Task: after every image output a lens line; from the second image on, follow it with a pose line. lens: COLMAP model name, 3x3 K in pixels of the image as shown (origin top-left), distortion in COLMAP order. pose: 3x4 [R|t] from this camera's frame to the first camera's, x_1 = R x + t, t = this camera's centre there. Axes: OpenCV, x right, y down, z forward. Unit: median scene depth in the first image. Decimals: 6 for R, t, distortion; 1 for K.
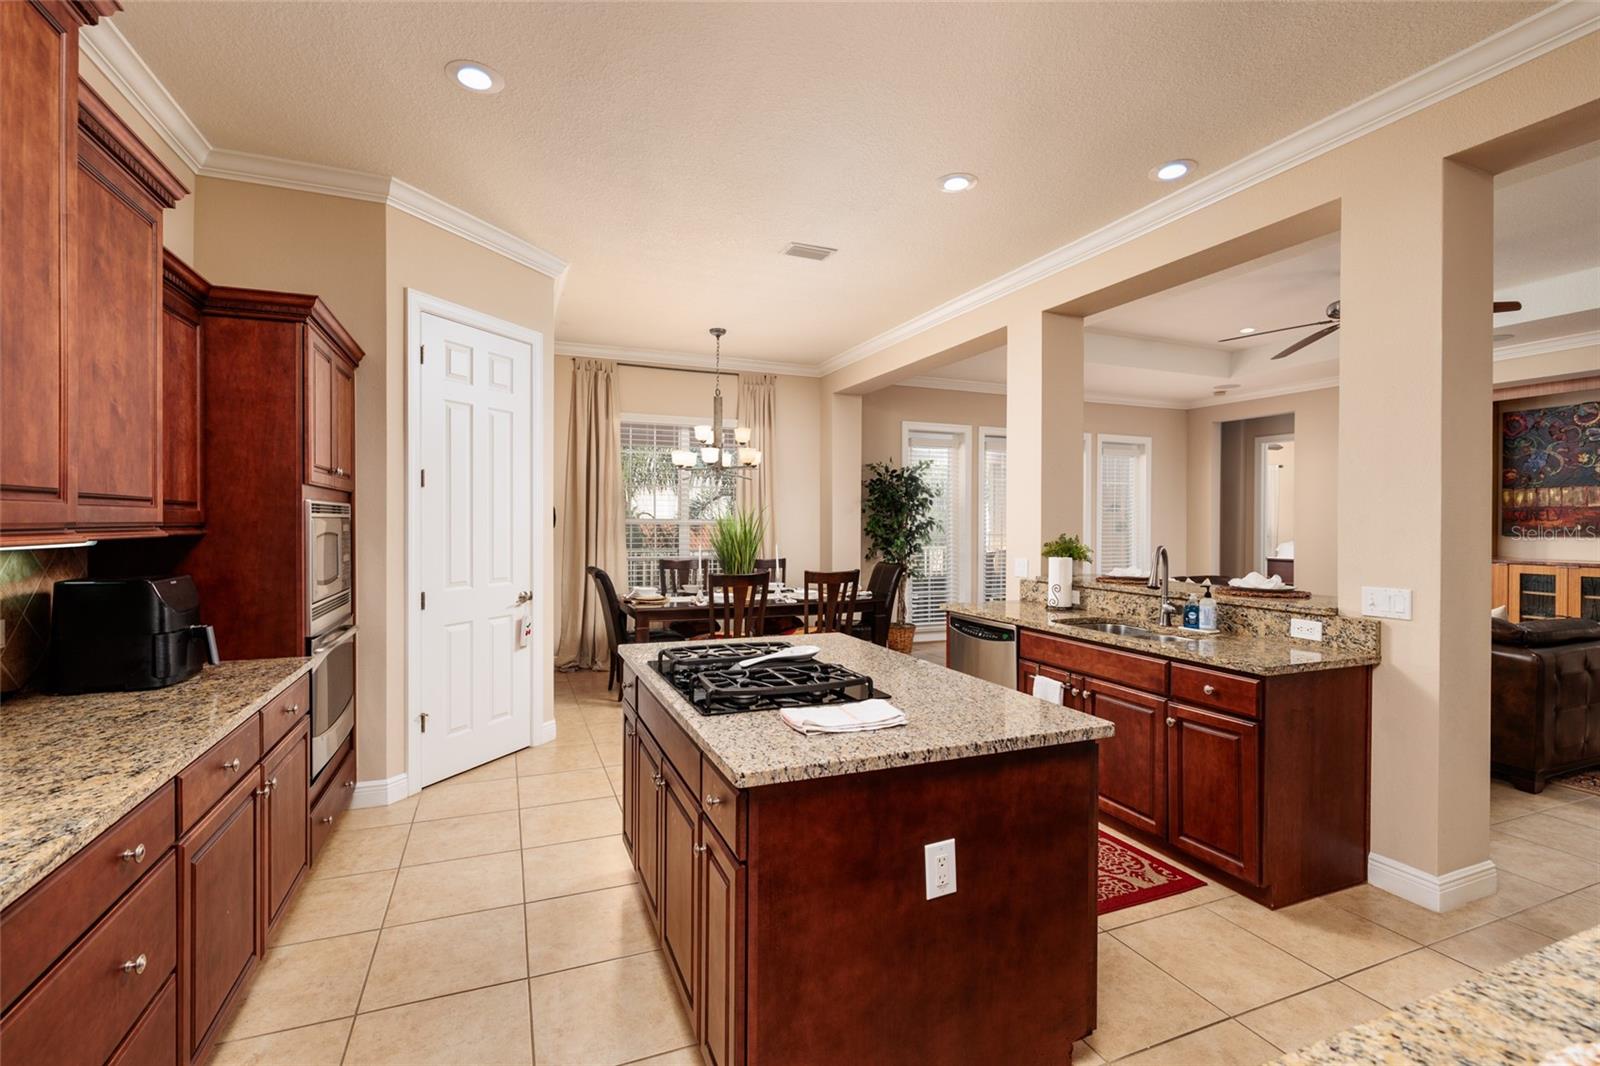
lens RADIAL K [[720.4, 0, 799.3], [0, 720.4, 522.7], [0, 0, 1]] dist [0.001132, -0.000052]
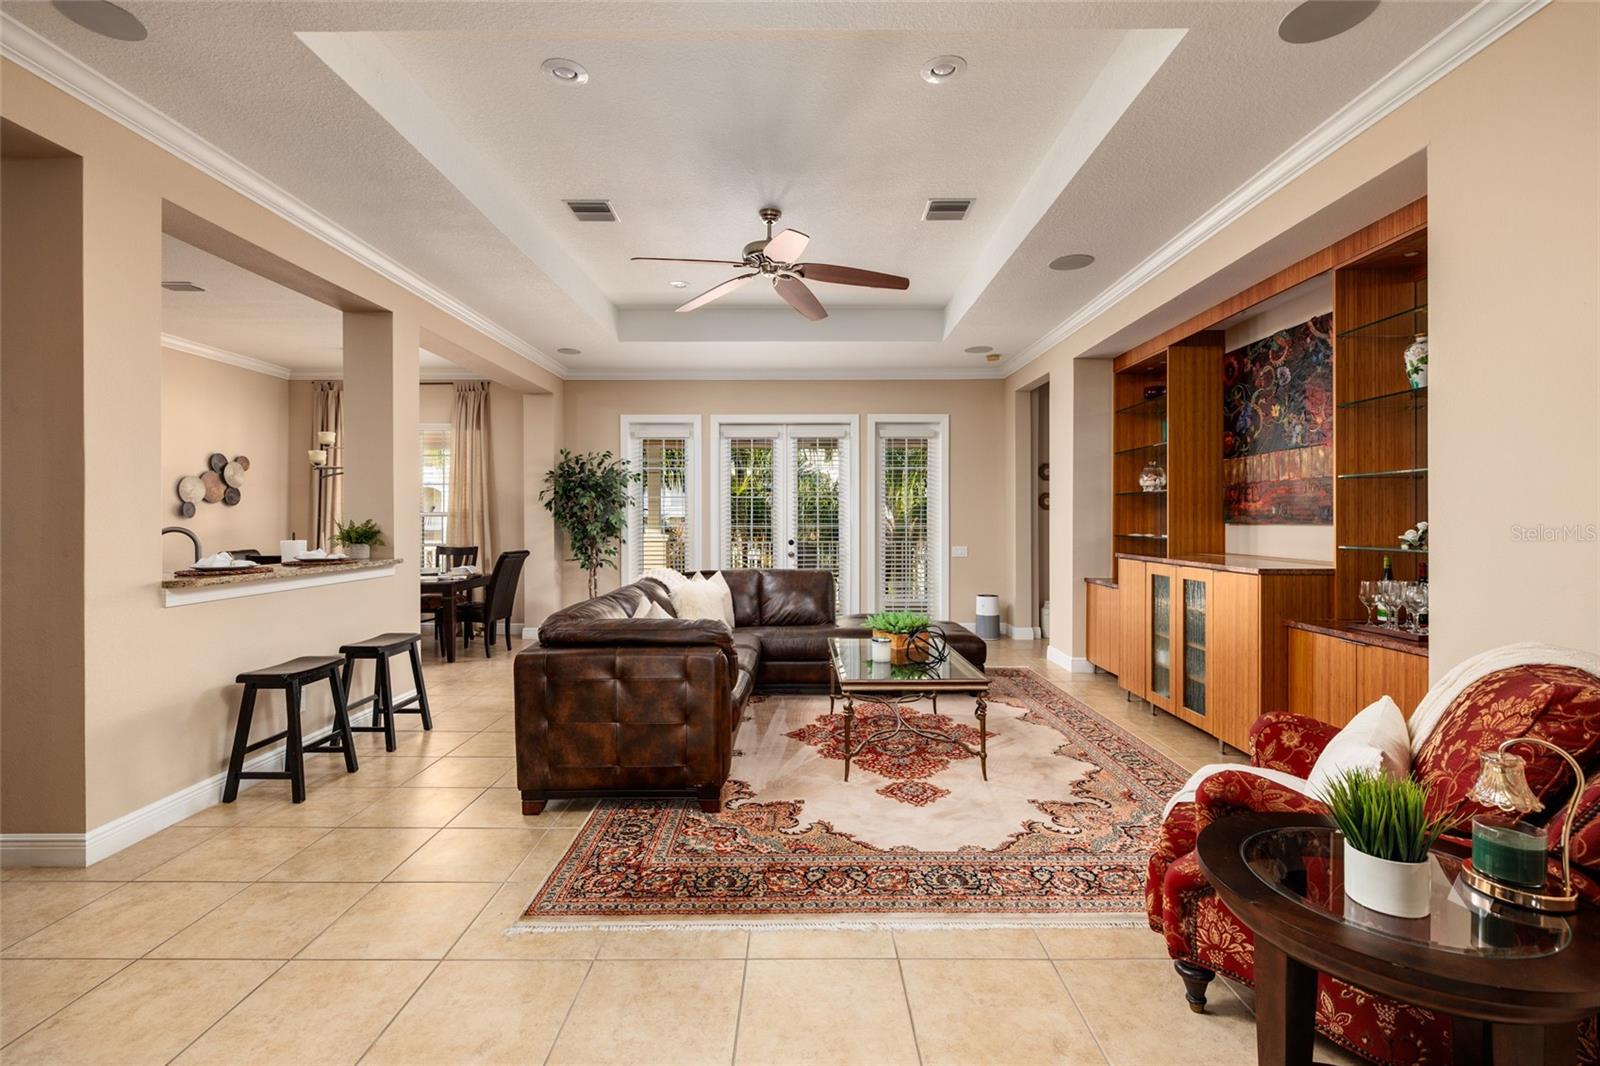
lens RADIAL K [[720.4, 0, 799.3], [0, 720.4, 522.7], [0, 0, 1]] dist [0.001132, -0.000052]
pose [[0.923866, -0.003338, -0.382701, 0.887046], [0.003993, 0.999992, 0.000915, 0.015264], [0.382694, -0.002373, 0.923872, 0.170929]]
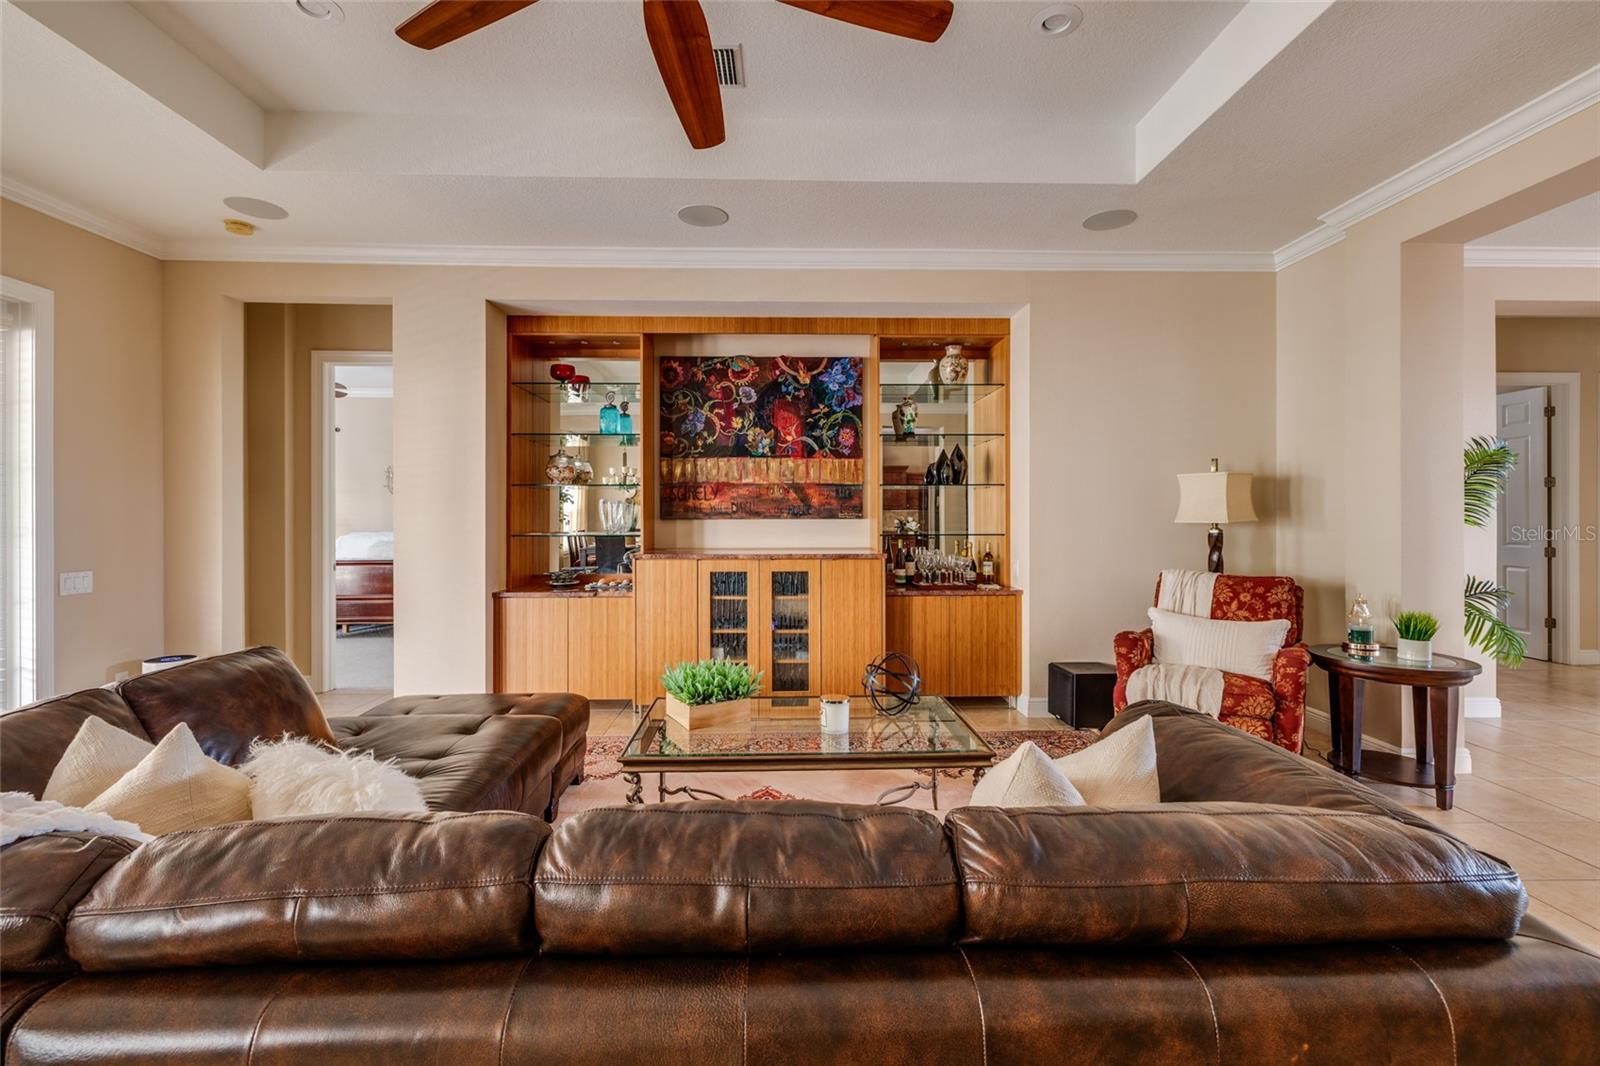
lens RADIAL K [[683.2, 0, 792.7], [0, 683.2, 522.1], [0, 0, 1]] dist [0.002380, -0.000071]
pose [[0.357267, -0.018768, 0.933814, 0.369340], [0.004582, 0.999821, 0.018341, 0.008168], [-0.933991, -0.002274, 0.357289, 0.636847]]
